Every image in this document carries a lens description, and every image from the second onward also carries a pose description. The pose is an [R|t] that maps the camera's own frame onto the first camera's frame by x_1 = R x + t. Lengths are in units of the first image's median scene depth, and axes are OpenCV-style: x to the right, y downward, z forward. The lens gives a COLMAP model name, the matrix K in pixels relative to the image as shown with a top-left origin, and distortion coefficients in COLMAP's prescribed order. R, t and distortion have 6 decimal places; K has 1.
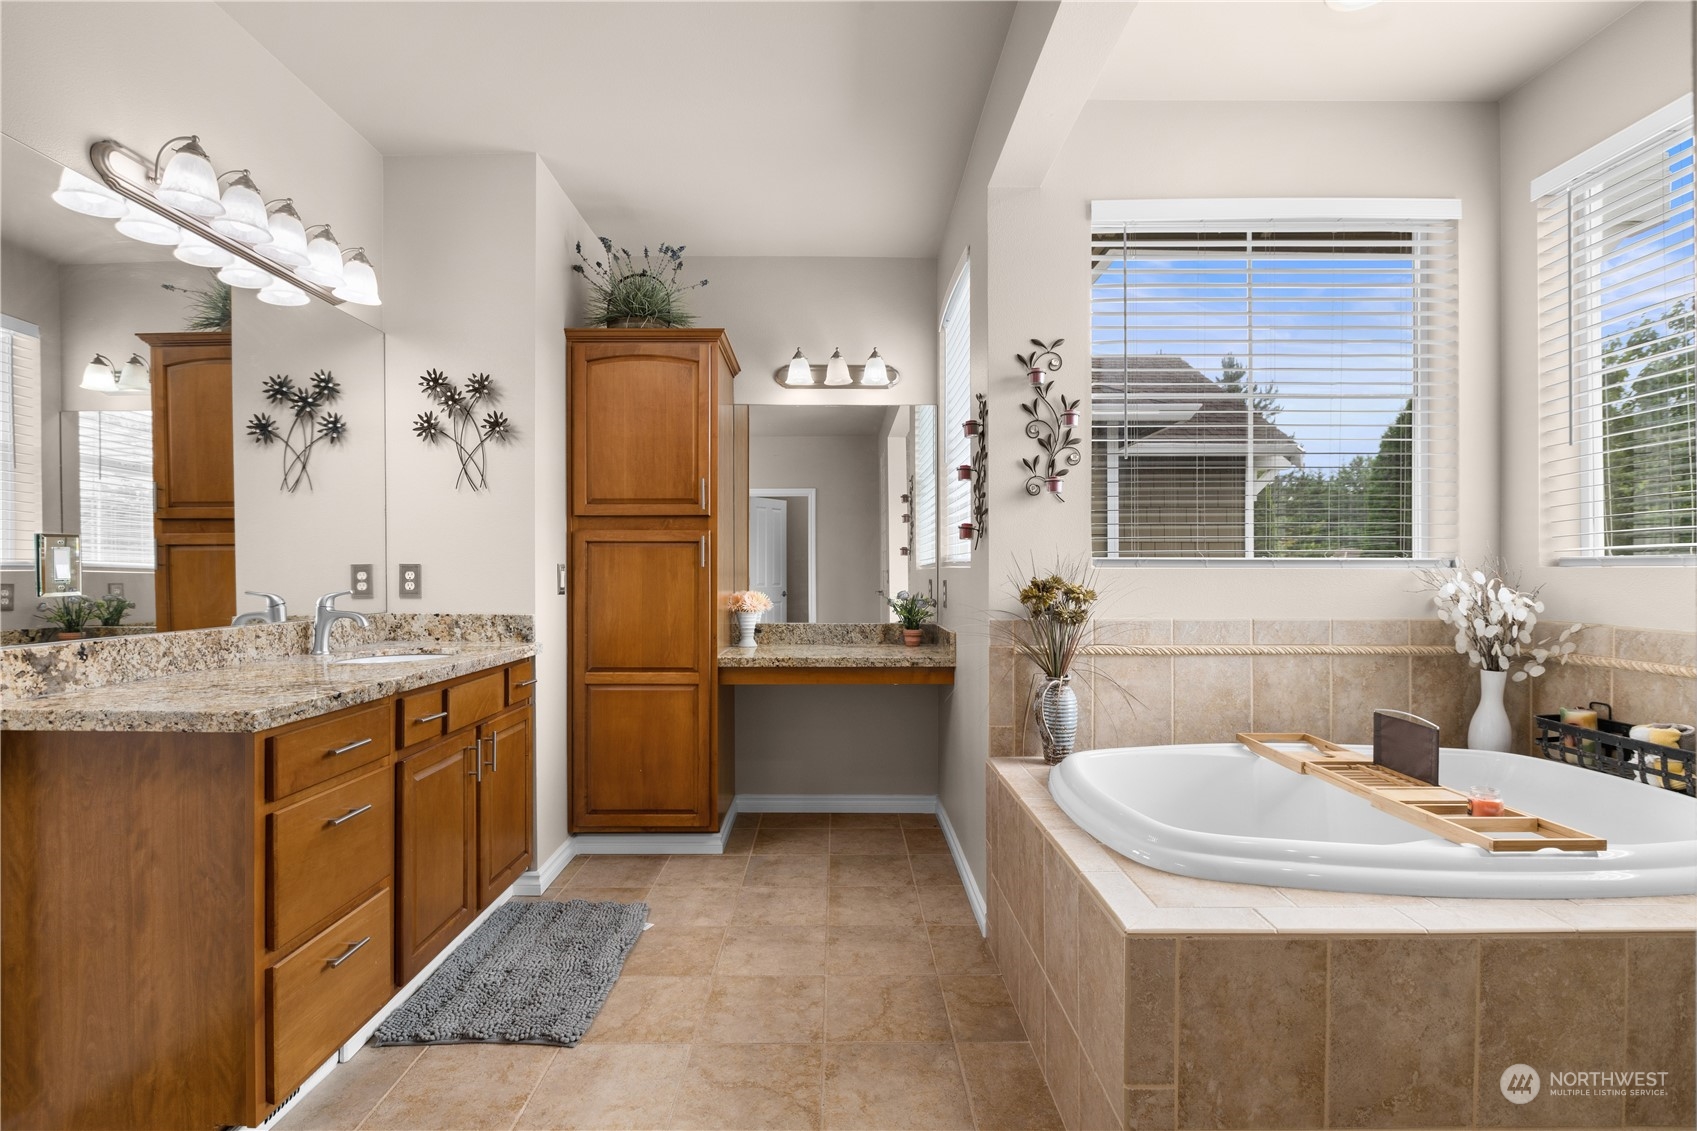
lens RADIAL K [[809.0, 0, 816.0], [0, 809.0, 574.1], [0, 0, 1]] dist [-0.005158, 0.000500]
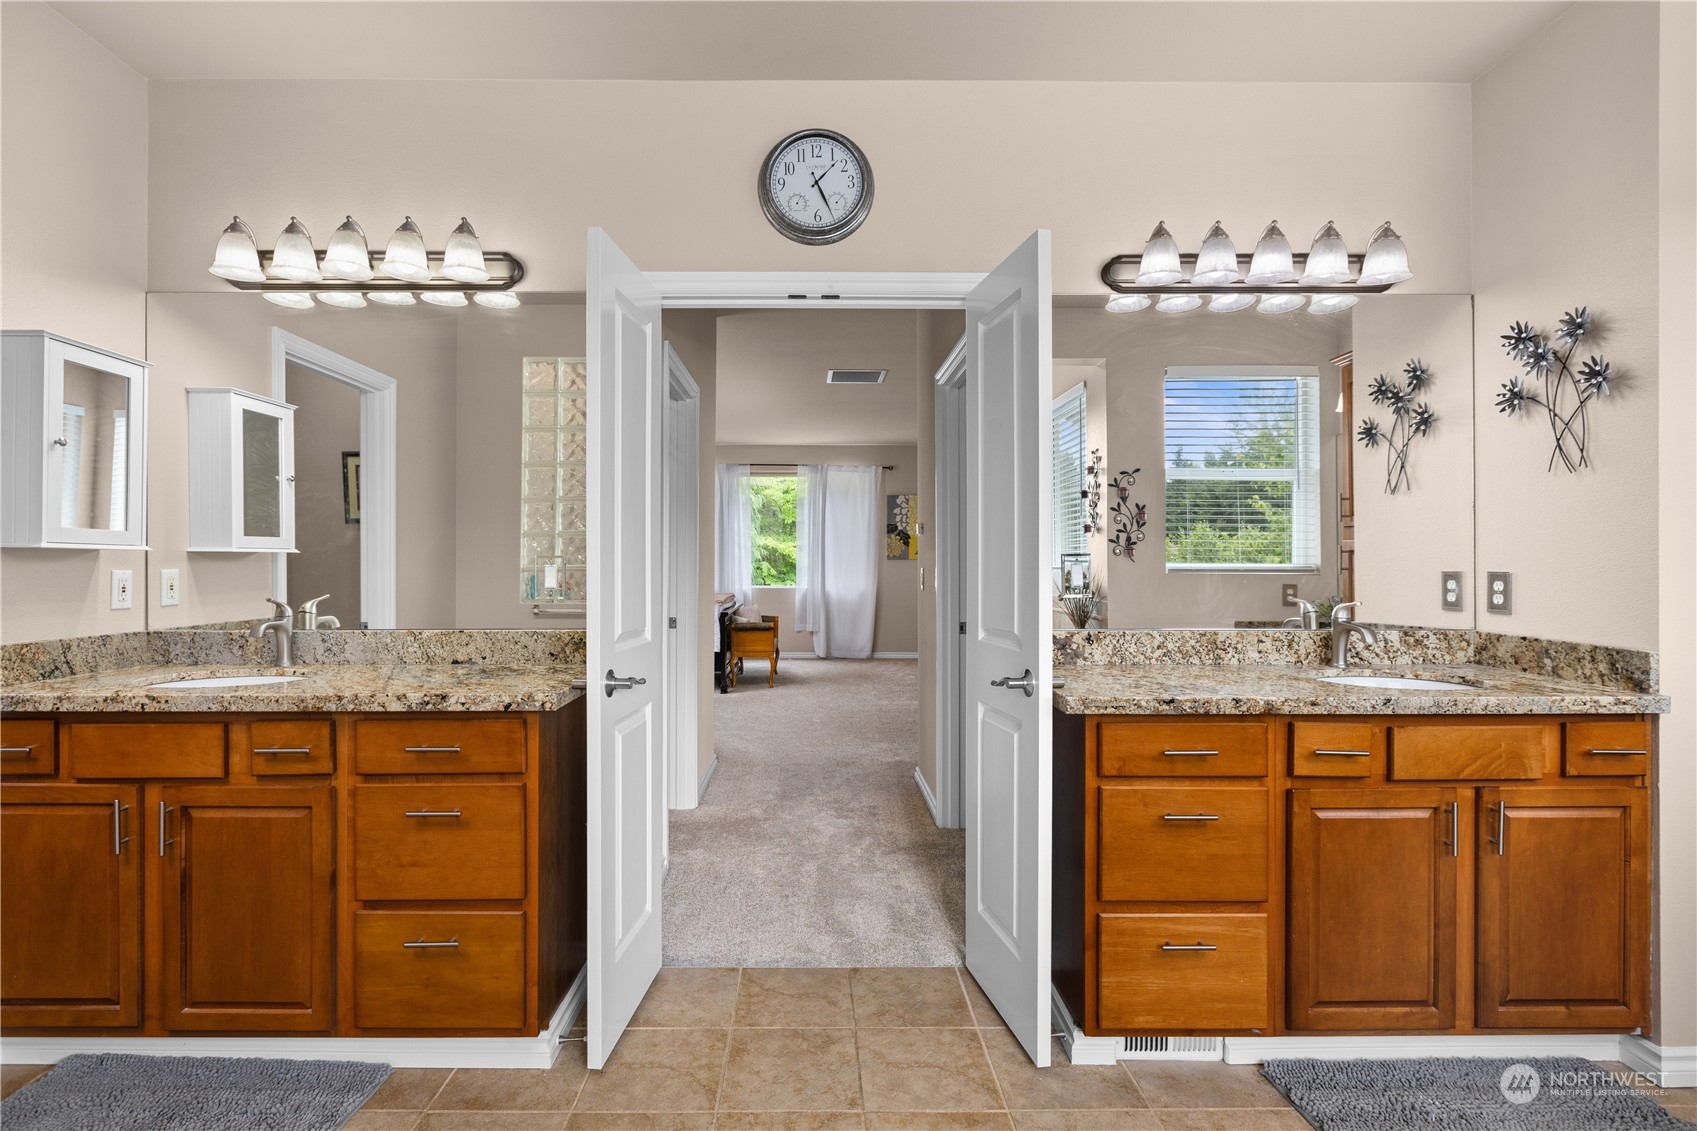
lens RADIAL K [[809.0, 0, 815.3], [0, 809.0, 561.1], [0, 0, 1]] dist [-0.005158, 0.000500]
pose [[0.007027, -0.000412, -0.999975, 0.298186], [-0.002291, 0.999997, -0.000428, -0.021420], [0.999973, 0.002294, 0.007026, 0.319108]]
